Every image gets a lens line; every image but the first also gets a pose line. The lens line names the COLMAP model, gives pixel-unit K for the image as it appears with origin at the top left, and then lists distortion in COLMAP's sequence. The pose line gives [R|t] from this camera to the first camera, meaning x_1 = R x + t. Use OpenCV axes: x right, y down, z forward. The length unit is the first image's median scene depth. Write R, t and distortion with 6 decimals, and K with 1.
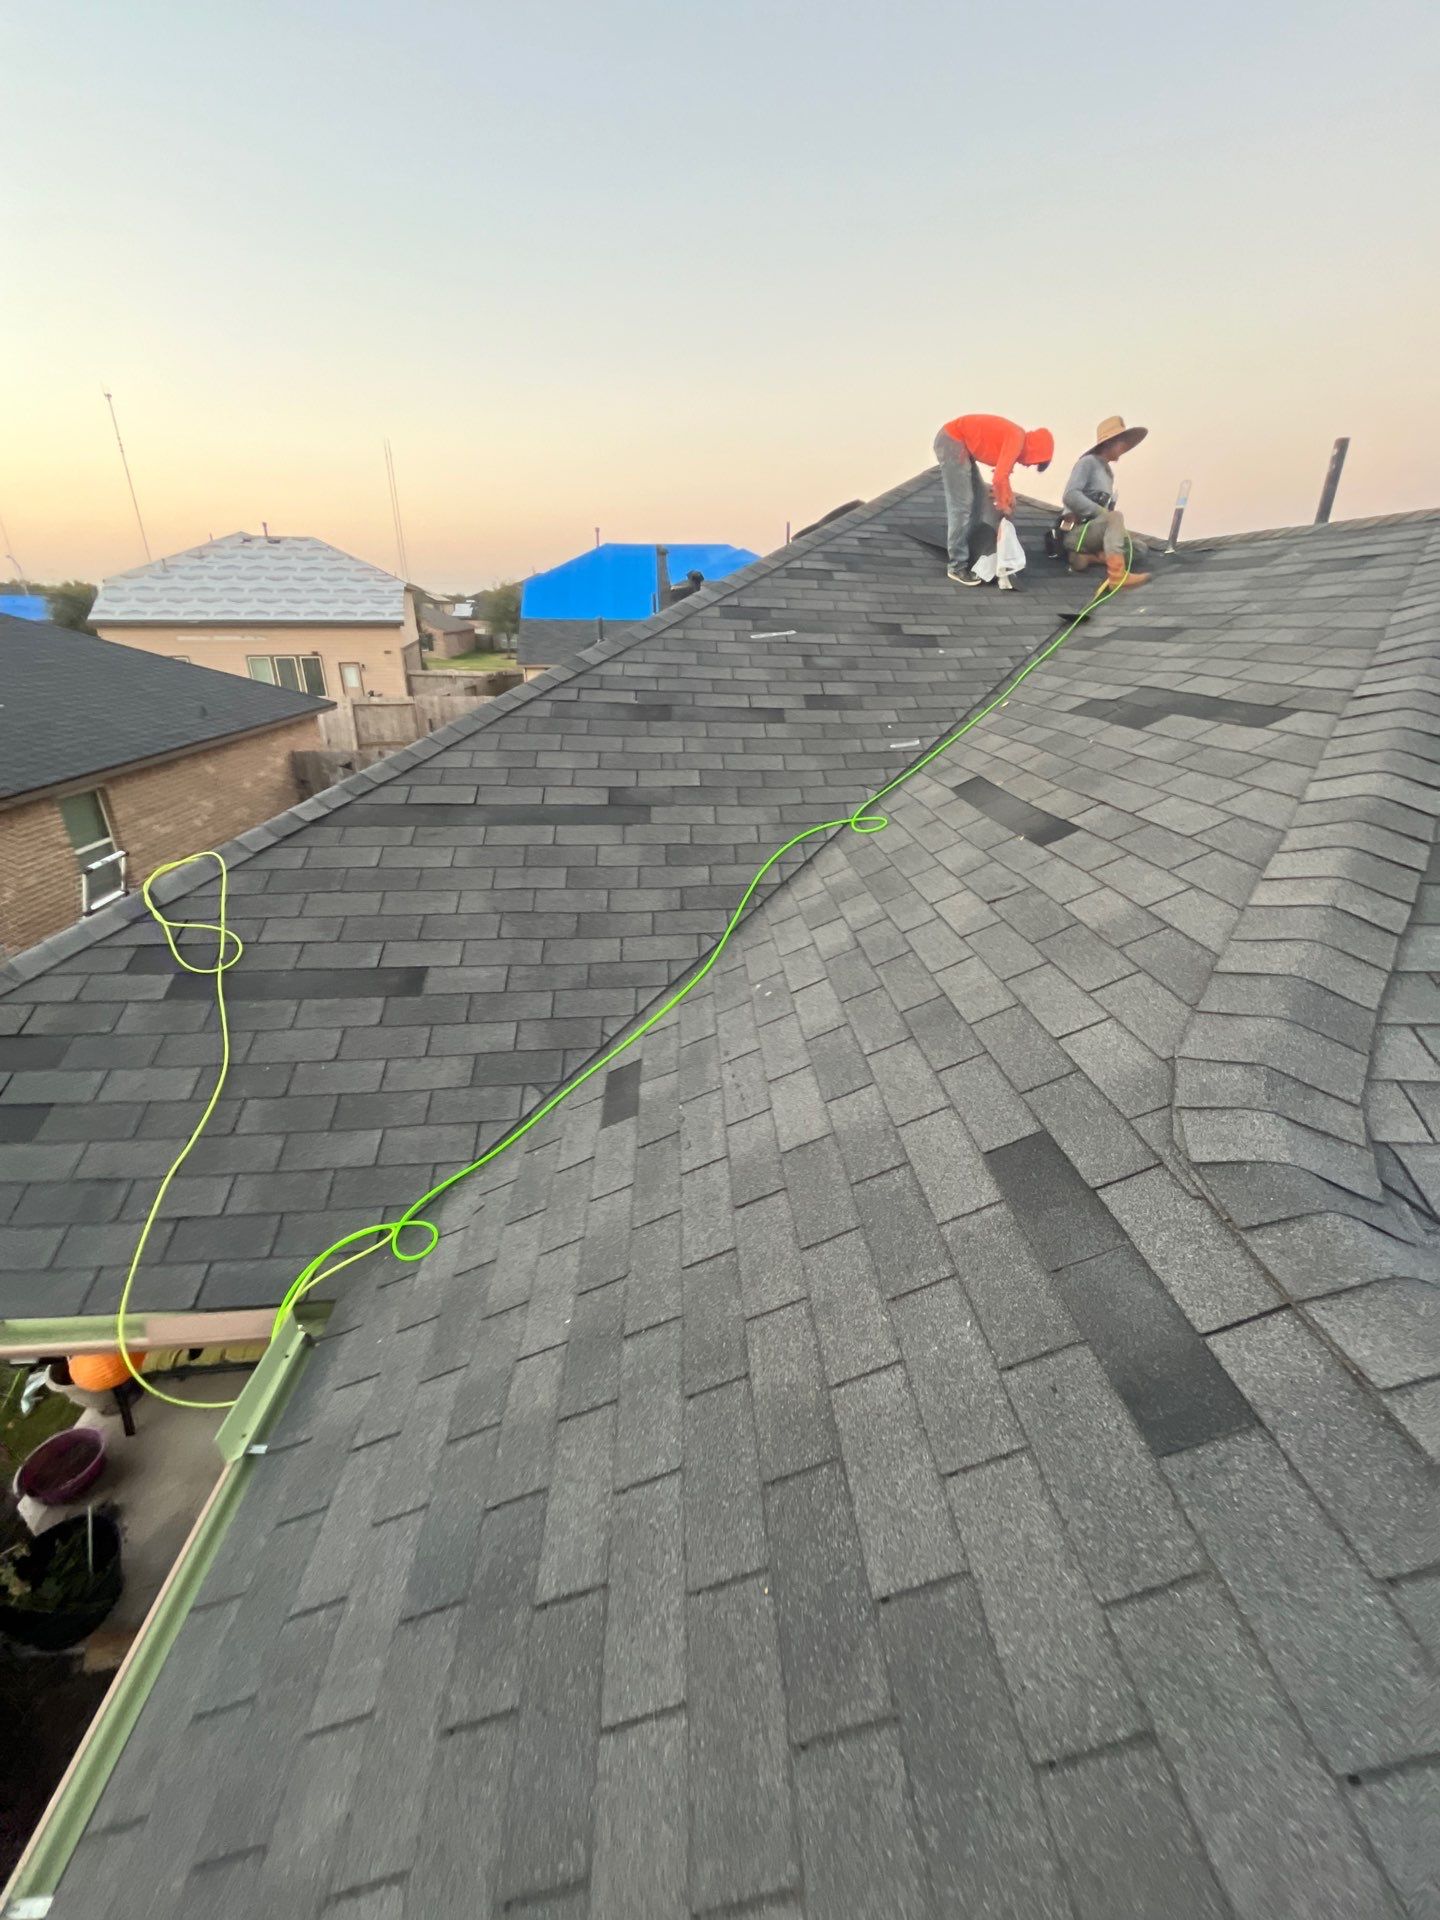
lens RADIAL K [[774.0, 0, 718.4], [0, 774.0, 952.2], [0, 0, 1]] dist [-0.003194, 0.000638]
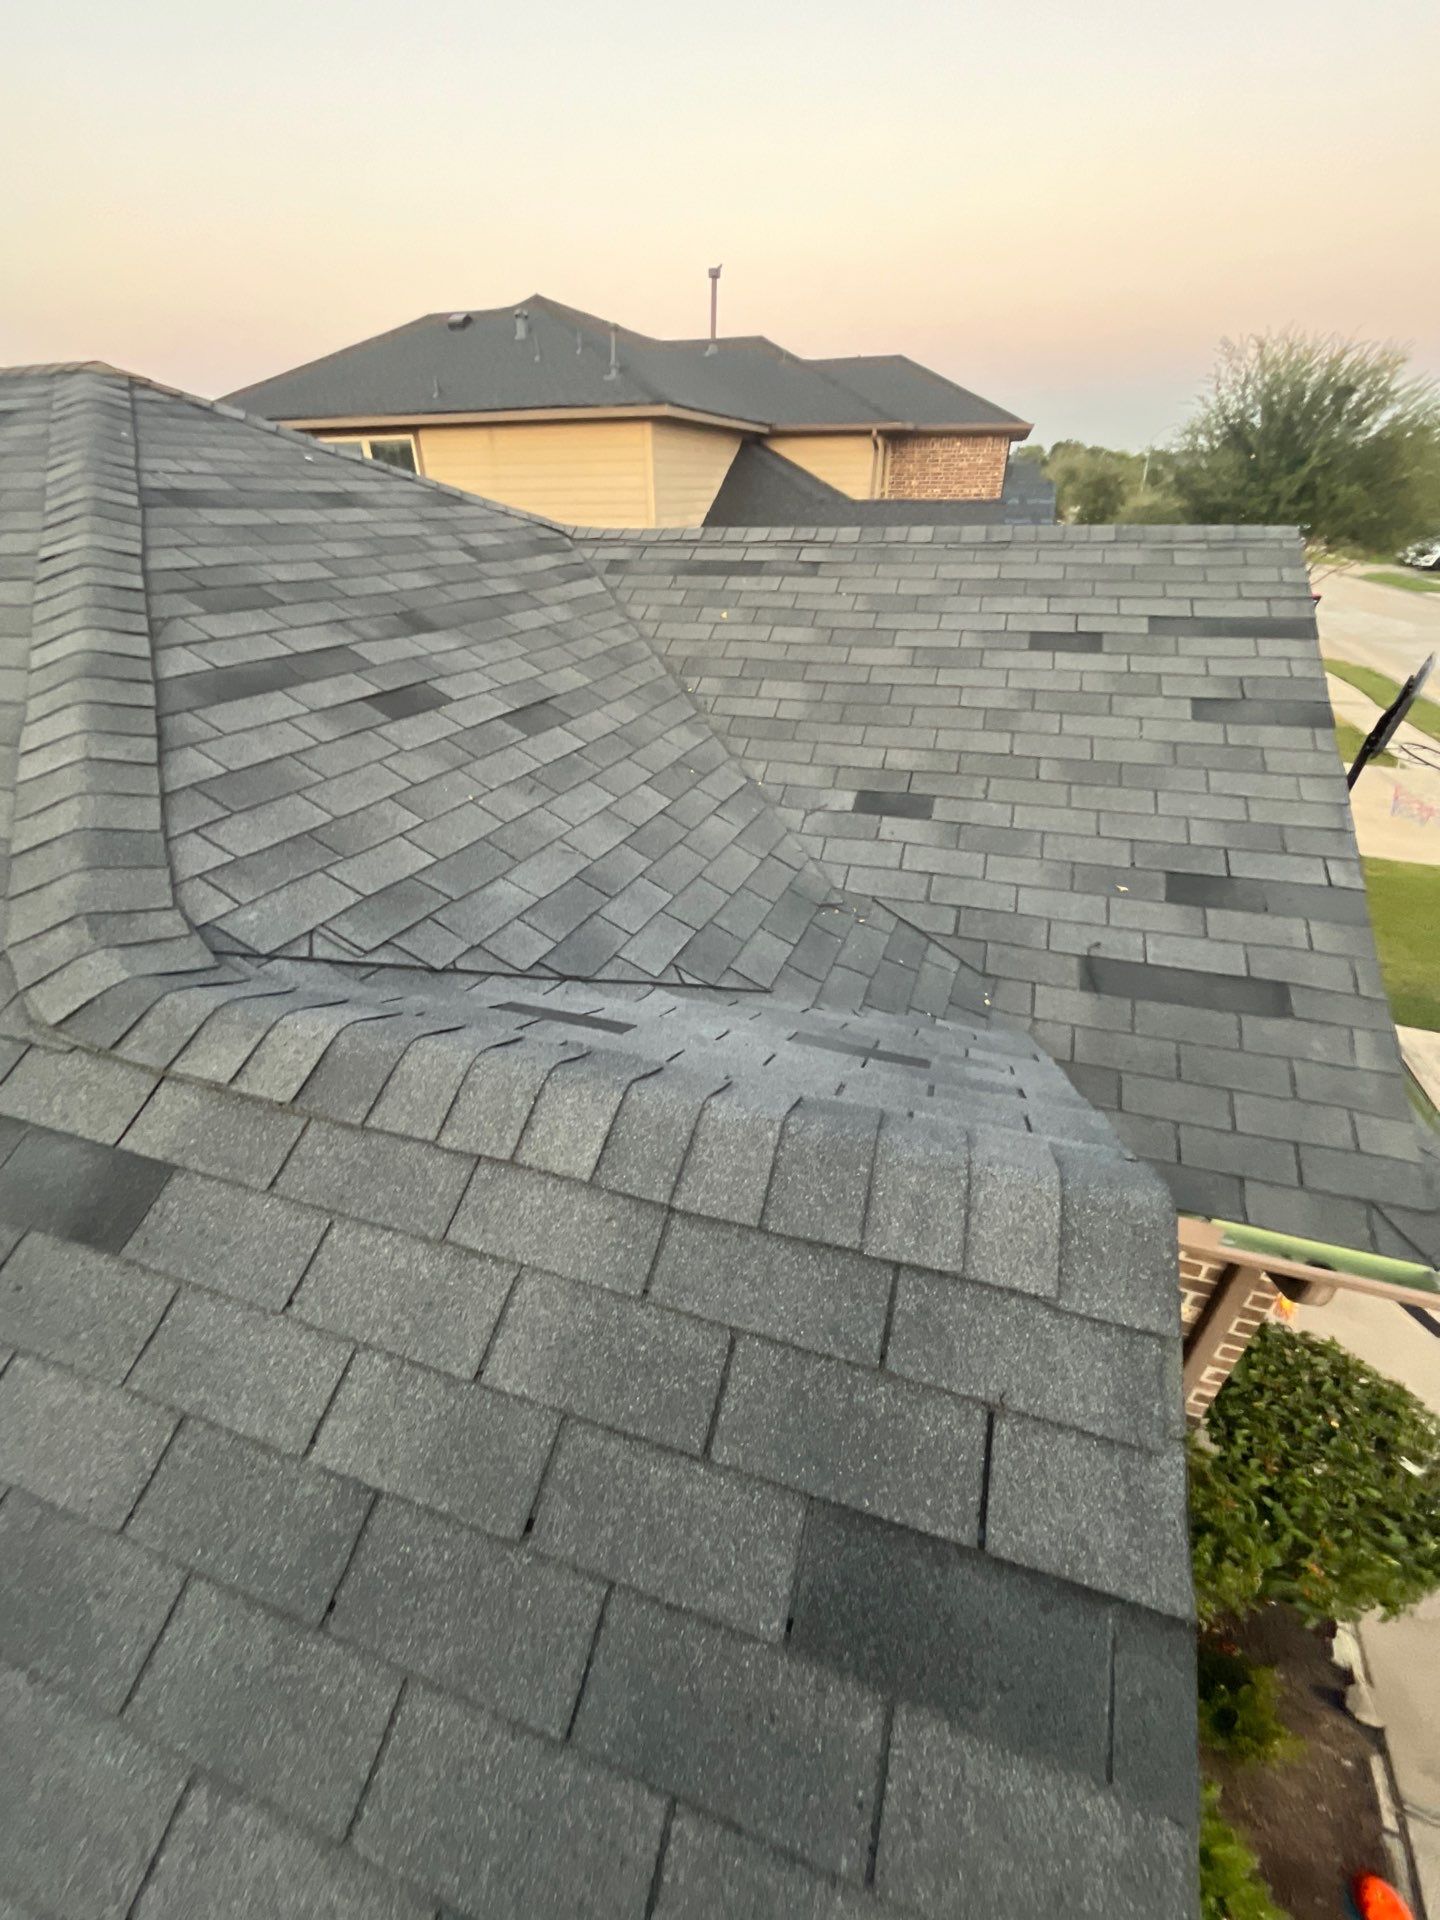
lens RADIAL K [[774.0, 0, 720.5], [0, 774.0, 950.8], [0, 0, 1]] dist [-0.003194, 0.000638]
pose [[0.354449, -0.497329, 0.791852, 0.100892], [0.388304, 0.848649, 0.359188, 0.103881], [-0.850638, 0.180165, 0.493918, -0.196473]]
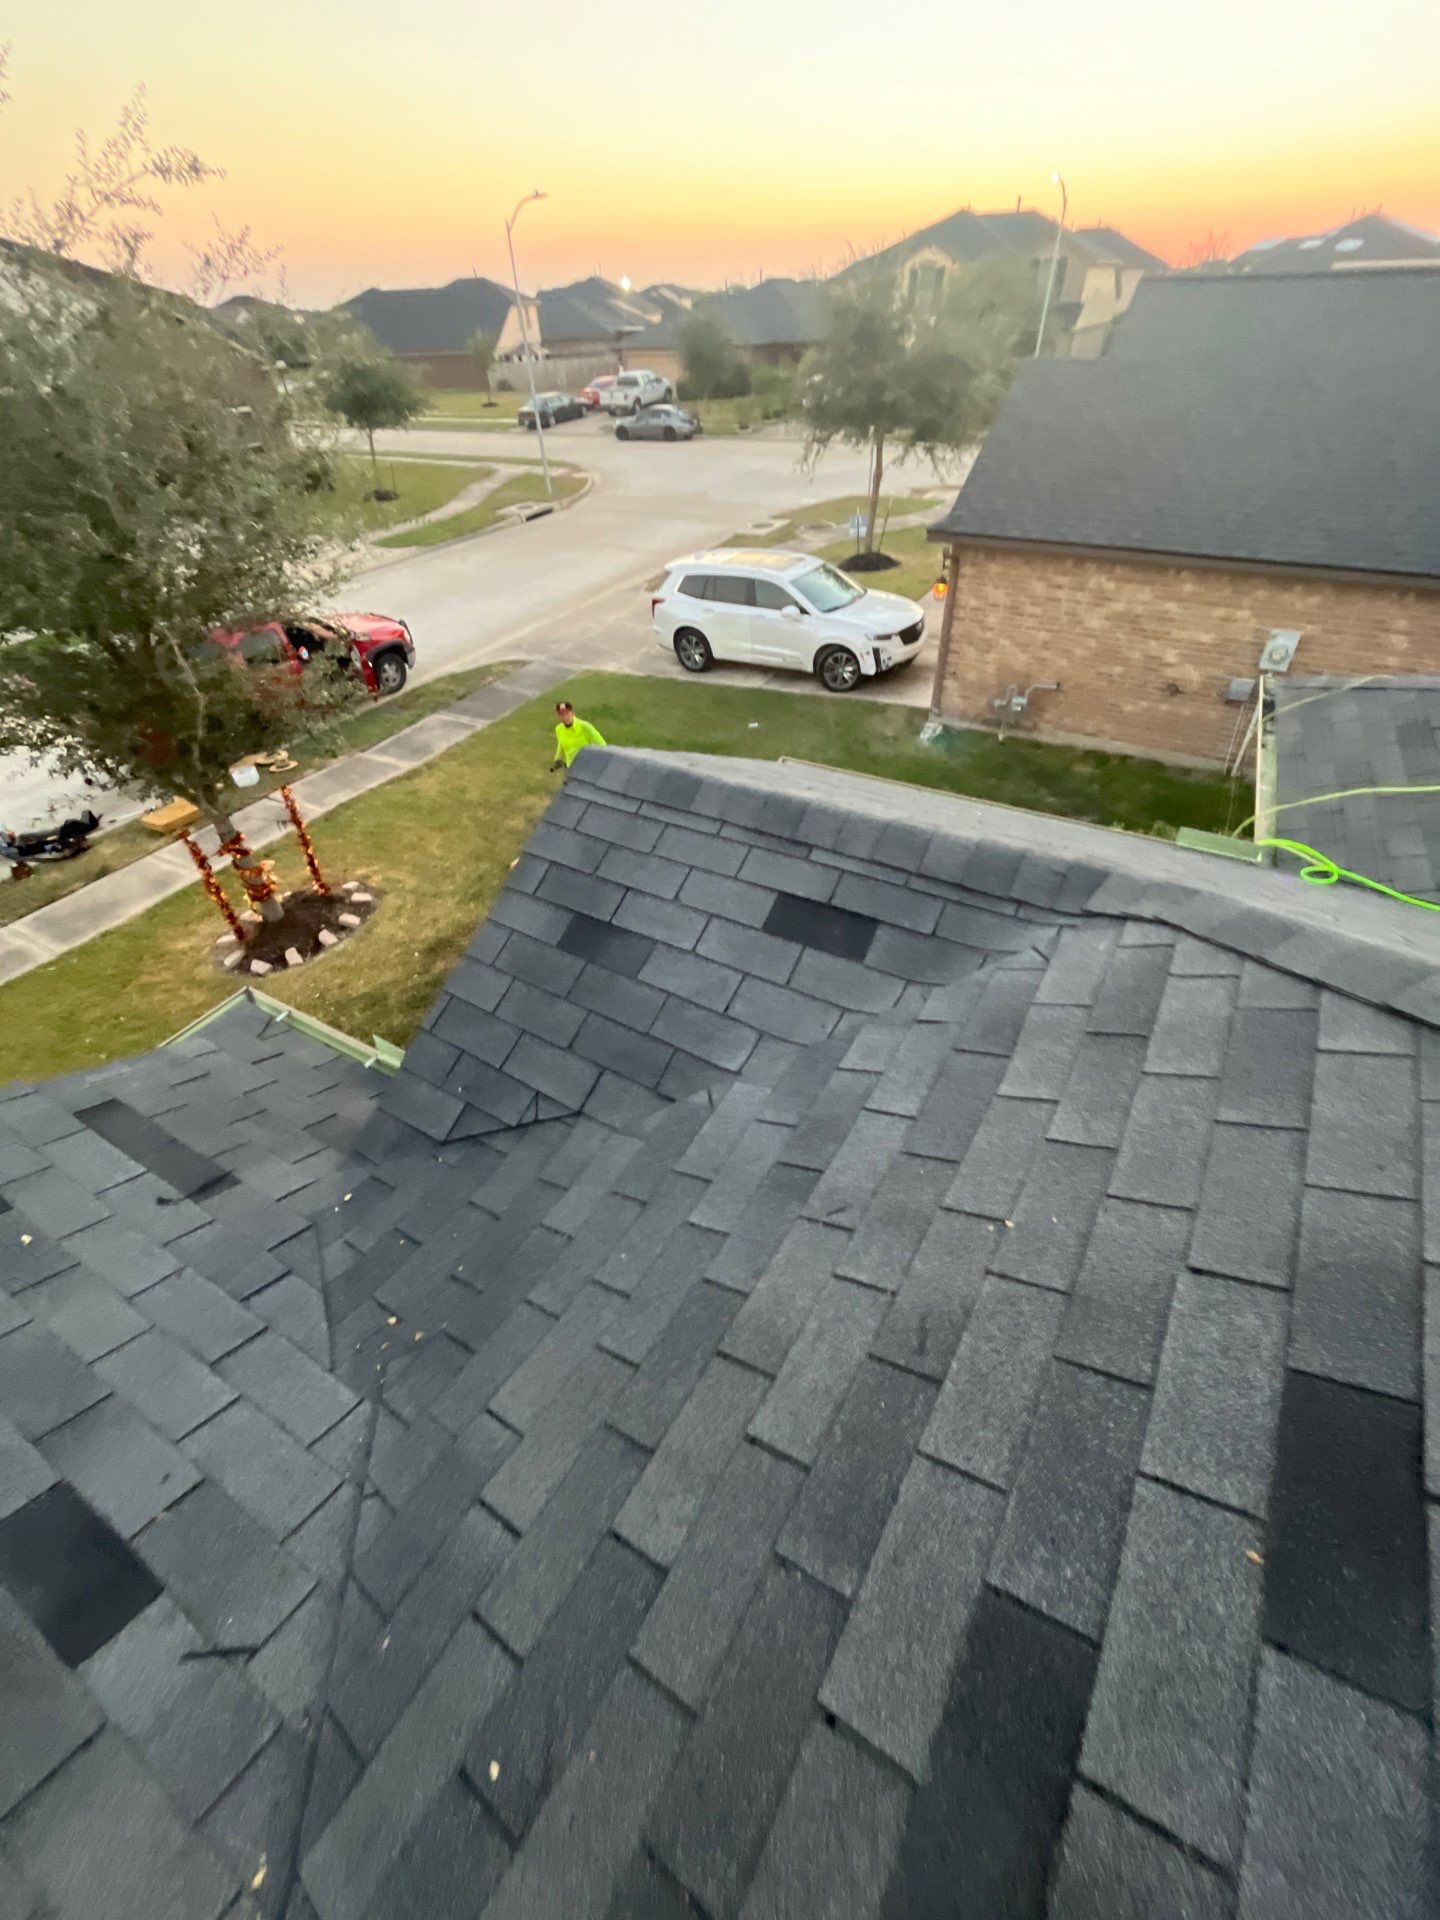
lens RADIAL K [[774.0, 0, 723.2], [0, 774.0, 957.3], [0, 0, 1]] dist [-0.003194, 0.000638]
pose [[-0.535020, 0.556325, -0.635811, 1.429701], [-0.315410, 0.566637, 0.761209, -0.373057], [0.783754, 0.607803, -0.127692, 0.415060]]
